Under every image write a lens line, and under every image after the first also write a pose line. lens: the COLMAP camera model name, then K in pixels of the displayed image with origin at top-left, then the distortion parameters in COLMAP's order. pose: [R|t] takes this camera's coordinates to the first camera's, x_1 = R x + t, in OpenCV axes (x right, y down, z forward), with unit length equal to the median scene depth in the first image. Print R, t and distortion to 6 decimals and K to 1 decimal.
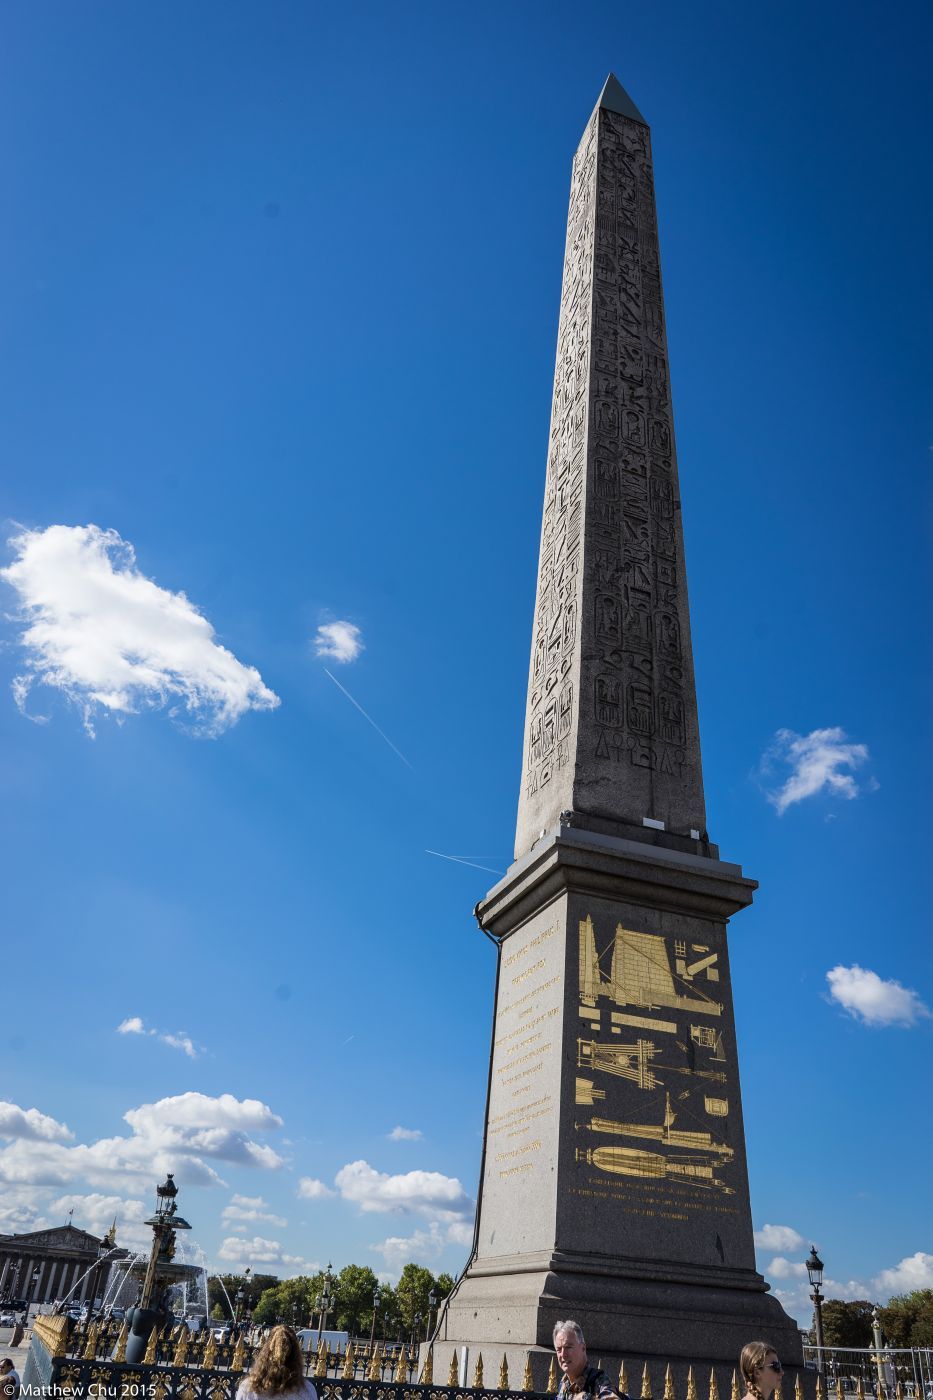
lens RADIAL K [[1089.5, 0, 466.5], [0, 1089.5, 700.0], [0, 0, 1]] dist [0.001071, -0.001919]
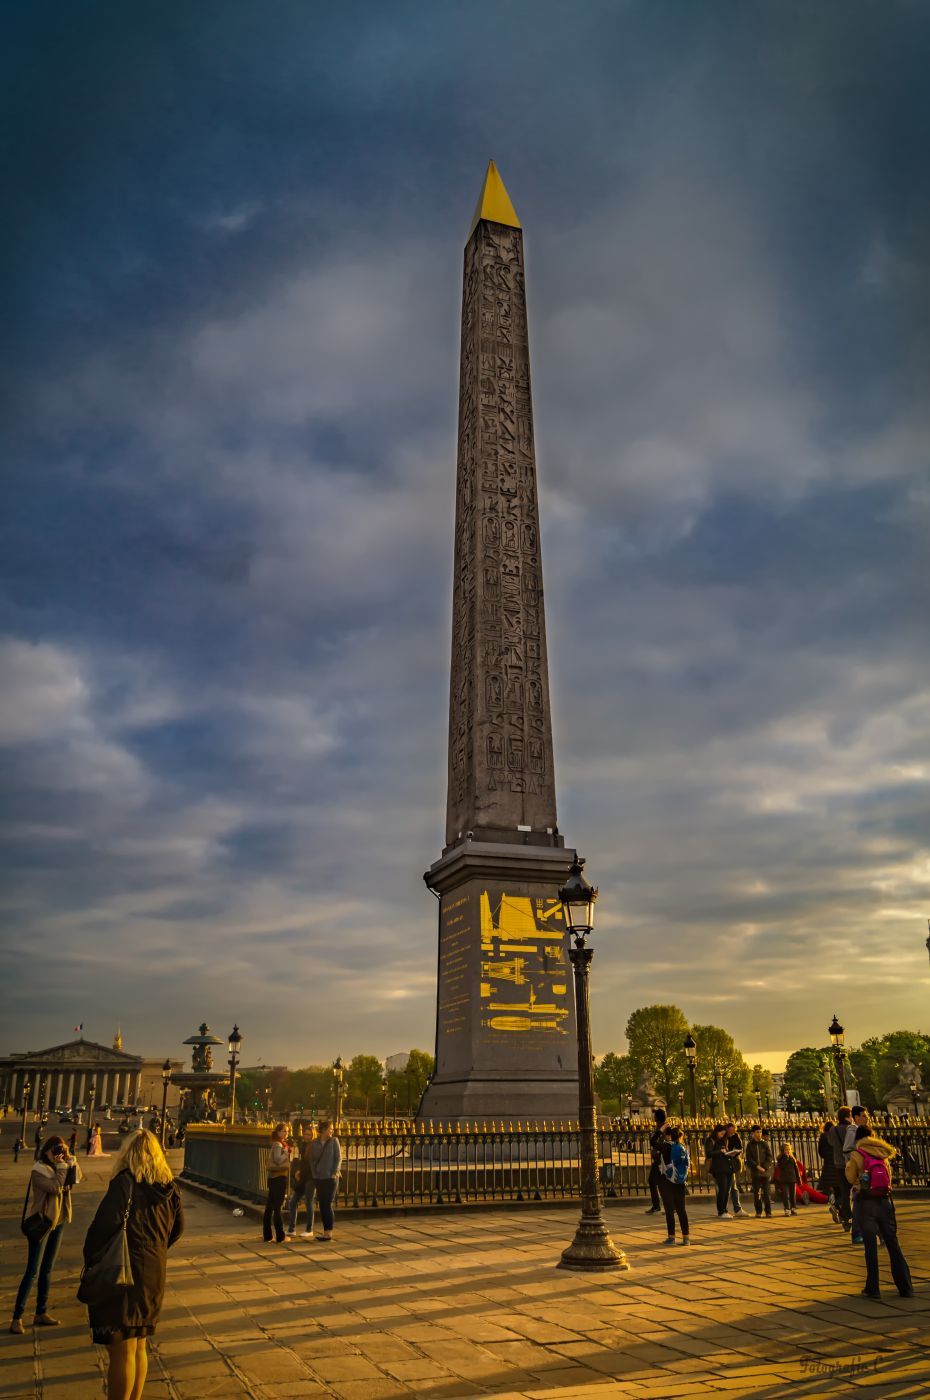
lens RADIAL K [[1208.7, 0, 465.0], [0, 1208.7, 700.0], [0, 0, 1]] dist [0.050658, -0.000005]
pose [[0.996945, -0.077636, 0.008570, 0.084001], [0.074231, 0.975888, 0.205262, -0.500844], [-0.024299, -0.203998, 0.978670, -0.843230]]
